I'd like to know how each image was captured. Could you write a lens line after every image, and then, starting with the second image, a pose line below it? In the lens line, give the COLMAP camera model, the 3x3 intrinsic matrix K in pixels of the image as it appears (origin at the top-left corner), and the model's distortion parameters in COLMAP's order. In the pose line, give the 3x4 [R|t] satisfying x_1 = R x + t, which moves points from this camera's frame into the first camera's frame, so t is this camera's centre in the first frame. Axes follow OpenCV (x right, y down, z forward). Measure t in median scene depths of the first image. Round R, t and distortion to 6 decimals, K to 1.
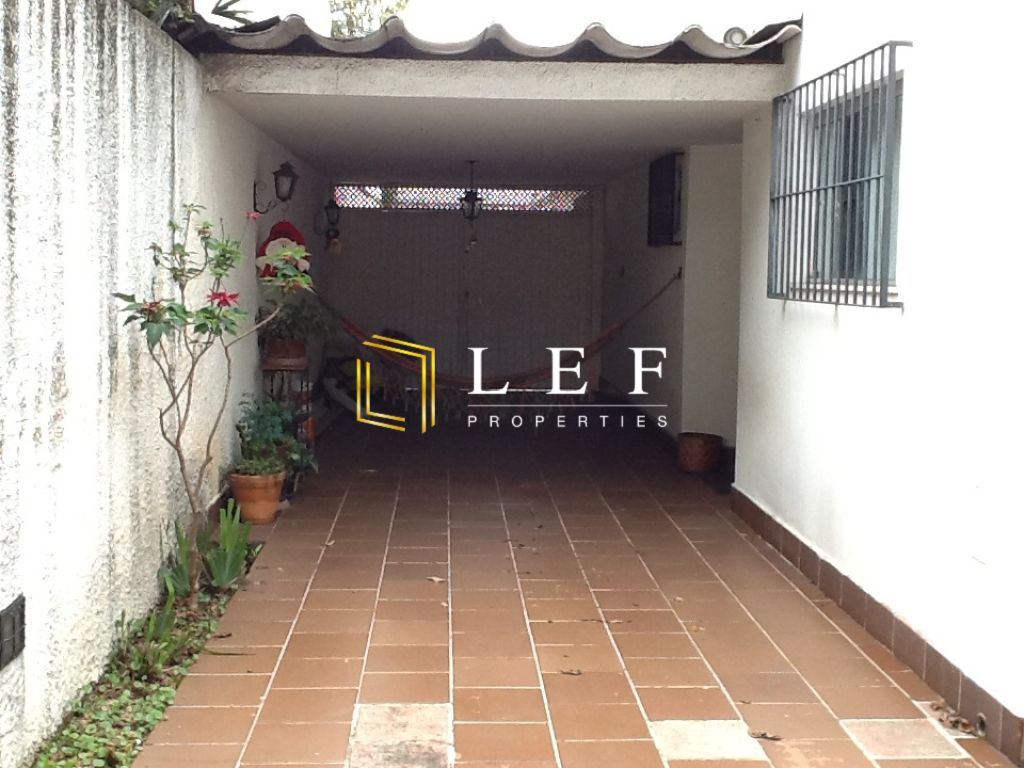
lens RADIAL K [[1266.0, 0, 508.4], [0, 1266.0, 363.4], [0, 0, 1]] dist [-0.013990, 0.012018]
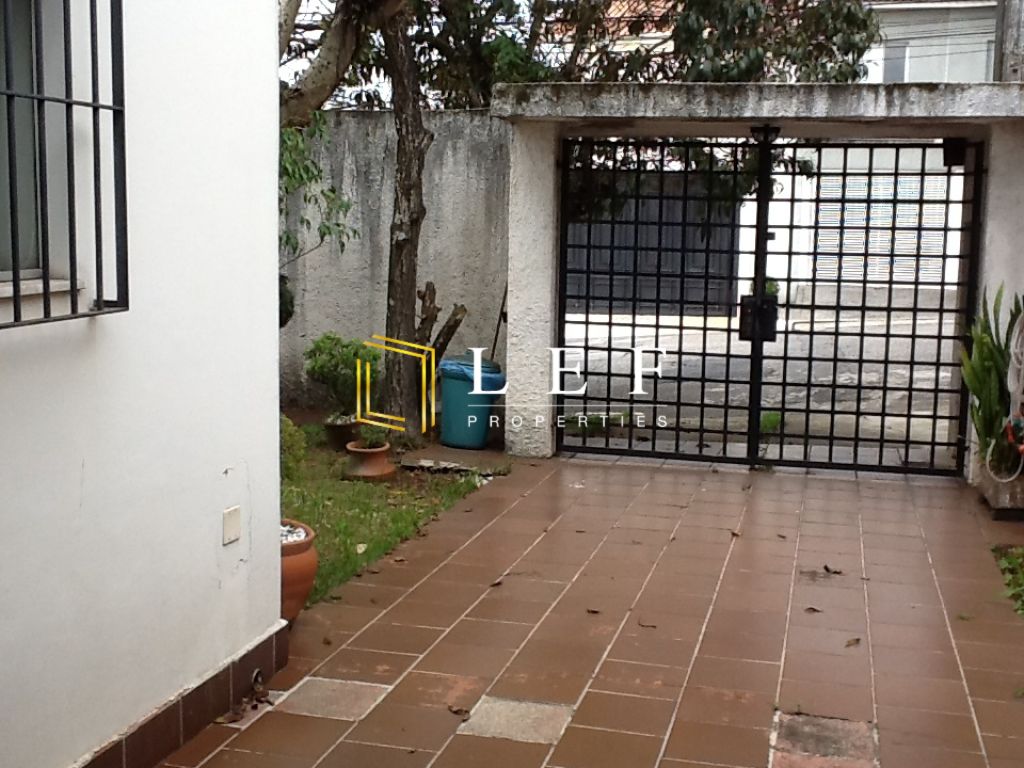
lens RADIAL K [[1266.0, 0, 508.4], [0, 1266.0, 363.4], [0, 0, 1]] dist [-0.013990, 0.012018]
pose [[-0.955209, -0.063722, 0.288991, -0.112482], [-0.008783, 0.982217, 0.187546, -0.172719], [-0.295803, 0.176607, -0.938781, 1.897894]]
